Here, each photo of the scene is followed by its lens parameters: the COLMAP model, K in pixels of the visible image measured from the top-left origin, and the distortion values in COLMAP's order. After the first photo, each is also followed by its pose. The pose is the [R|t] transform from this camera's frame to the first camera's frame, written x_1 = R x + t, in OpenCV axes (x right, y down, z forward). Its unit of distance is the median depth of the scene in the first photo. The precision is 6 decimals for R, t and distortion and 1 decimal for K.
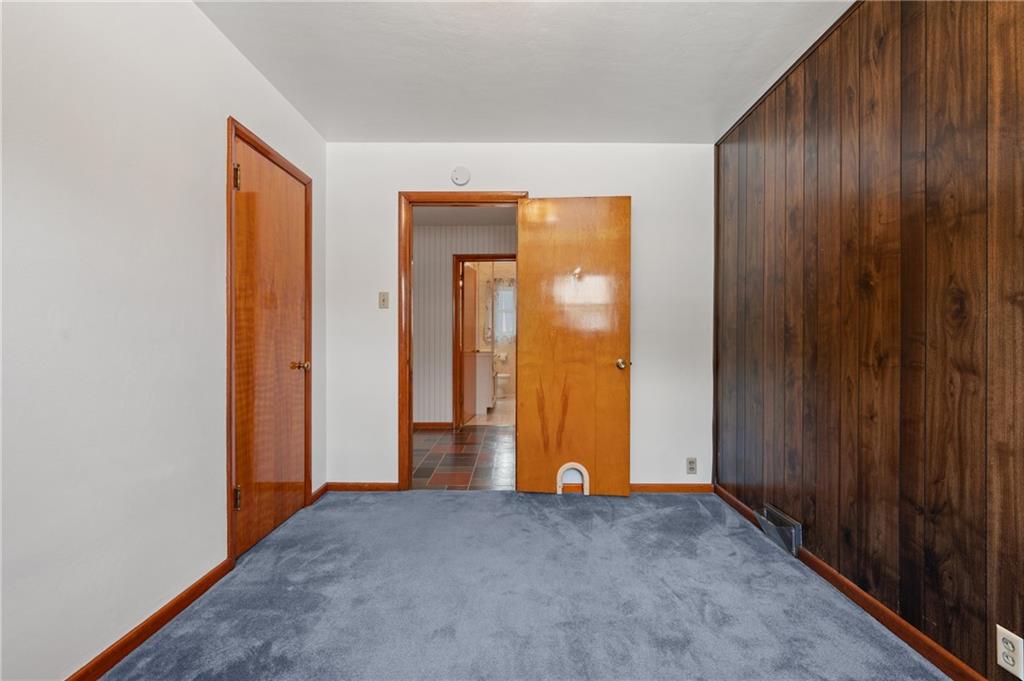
lens RADIAL K [[463.2, 0, 512.3], [0, 463.2, 341.0], [0, 0, 1]] dist [0.002545, 0.000154]
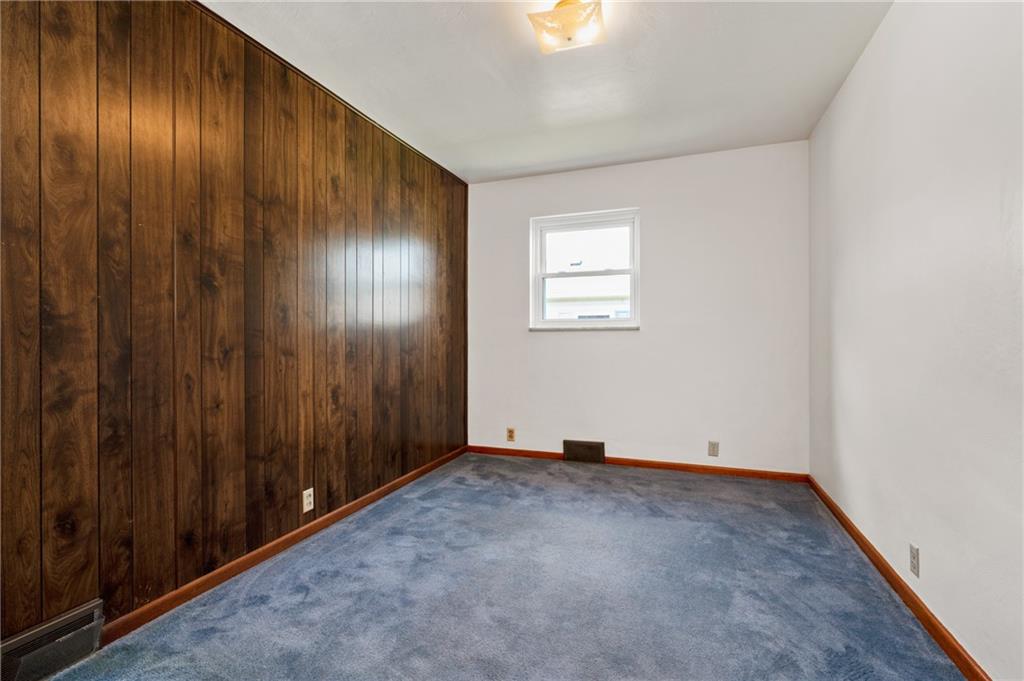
lens RADIAL K [[463.2, 0, 512.3], [0, 463.2, 338.1], [0, 0, 1]] dist [0.002545, 0.000154]
pose [[-0.939894, 0.001877, 0.341461, -0.263517], [0.004103, 0.999975, 0.005795, 0.000166], [-0.341441, 0.006847, -0.939878, 1.833463]]
